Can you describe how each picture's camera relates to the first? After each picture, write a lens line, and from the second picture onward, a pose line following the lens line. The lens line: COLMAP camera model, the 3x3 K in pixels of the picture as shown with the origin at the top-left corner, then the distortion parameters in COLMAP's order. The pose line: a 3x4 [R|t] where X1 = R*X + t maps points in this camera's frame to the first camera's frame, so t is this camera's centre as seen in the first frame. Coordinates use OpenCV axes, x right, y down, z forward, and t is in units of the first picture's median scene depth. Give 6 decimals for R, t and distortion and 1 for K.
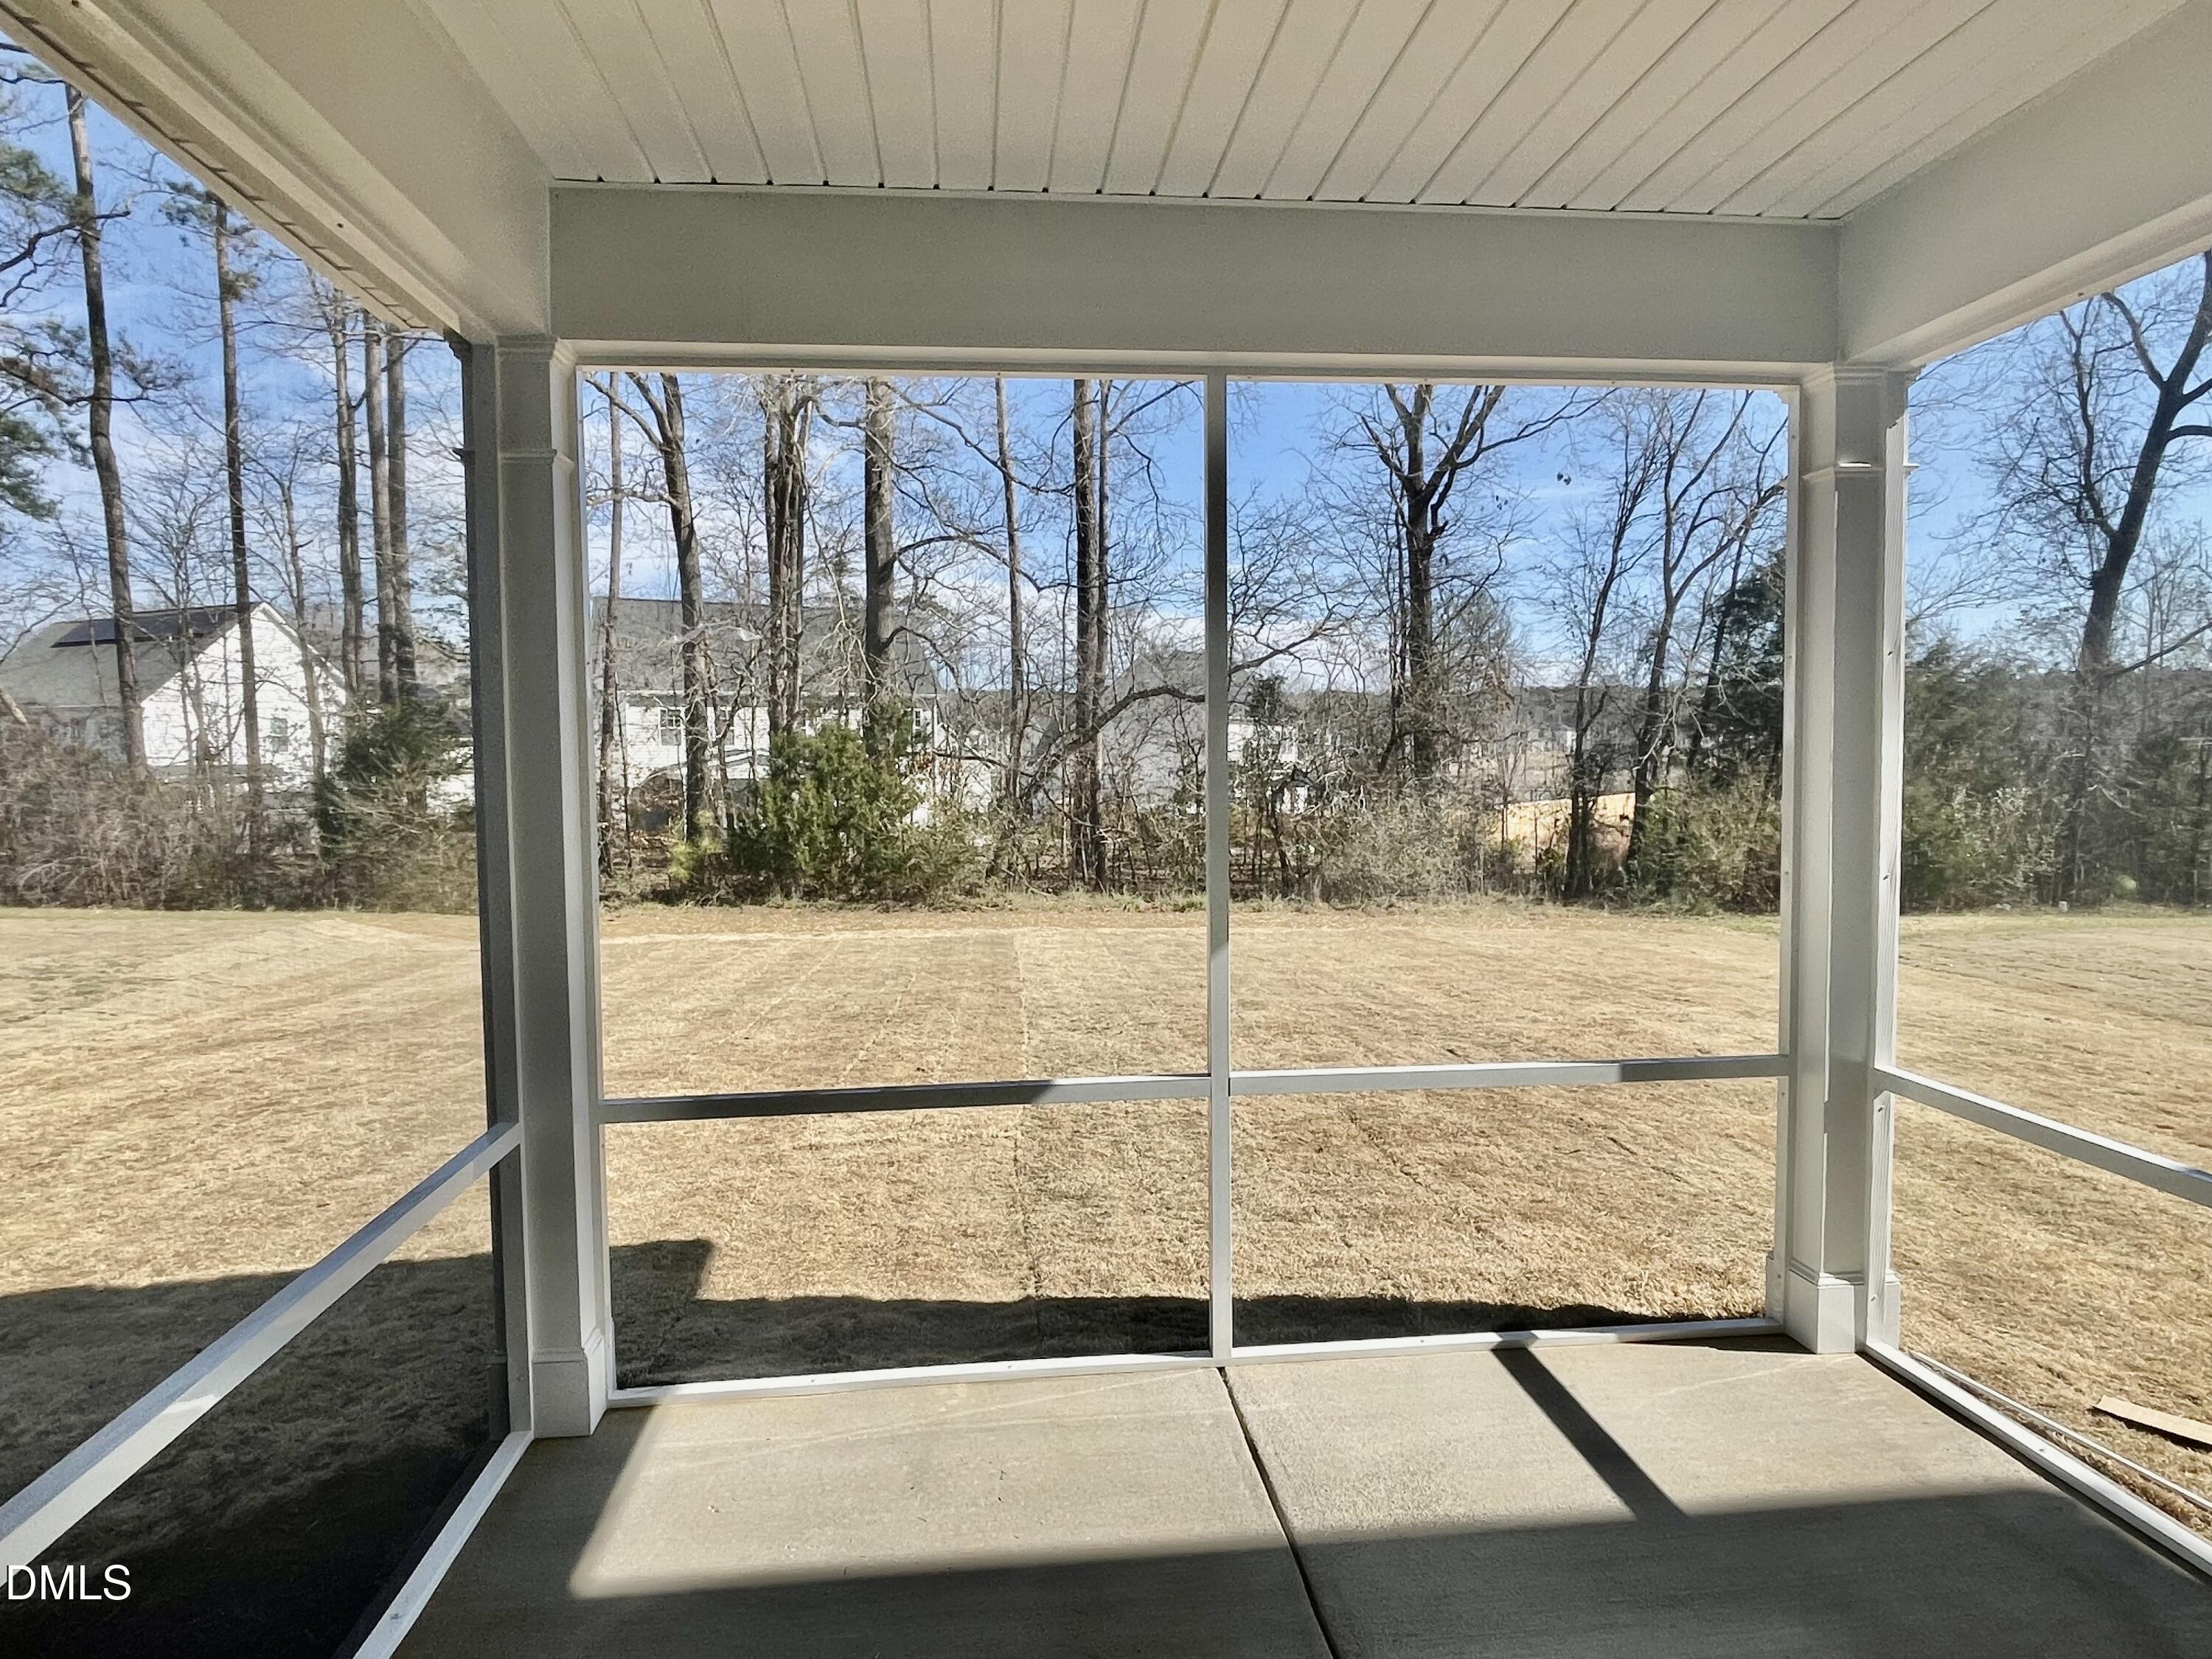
lens RADIAL K [[1302.0, 0, 1106.0], [0, 1302.0, 829.5], [0, 0, 1]] dist [-0.007186, -0.003349]
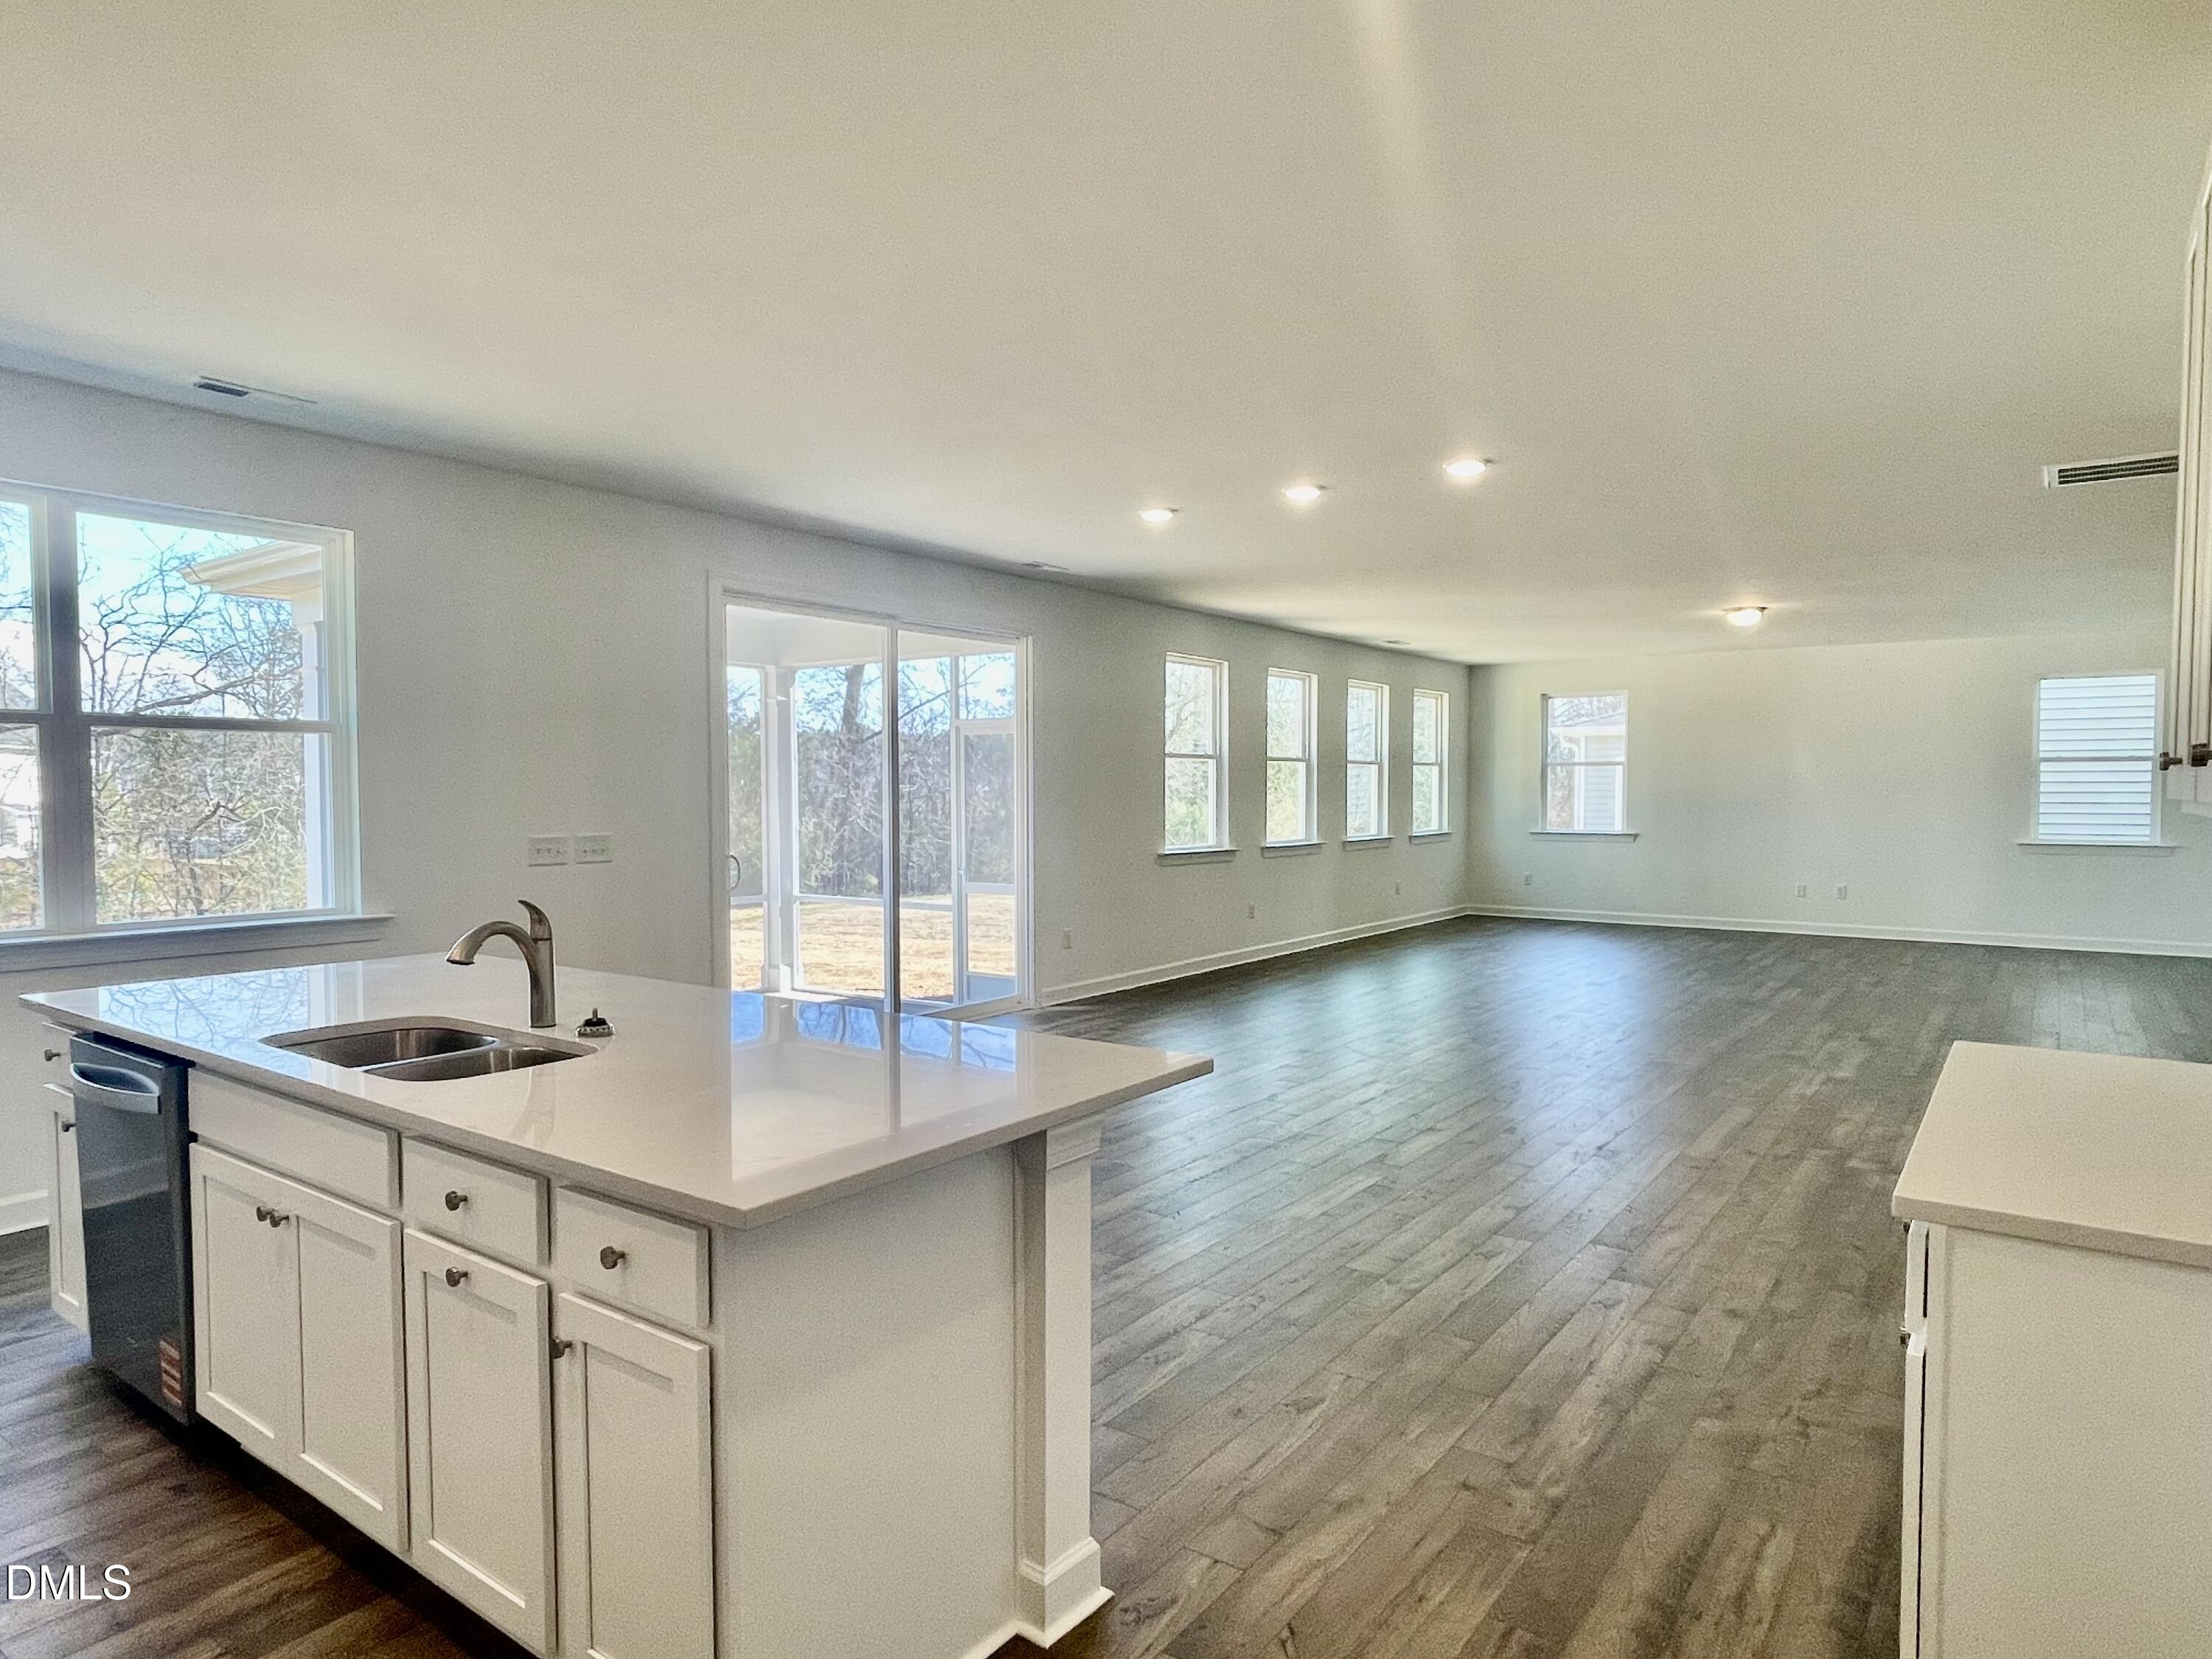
lens RADIAL K [[1302.0, 0, 1106.0], [0, 1302.0, 829.5], [0, 0, 1]] dist [-0.007186, -0.003349]
pose [[0.665050, -0.015784, 0.746632, -0.157789], [0.039298, 0.999131, -0.013882, 0.013356], [-0.745764, 0.038573, 0.665093, -0.208707]]
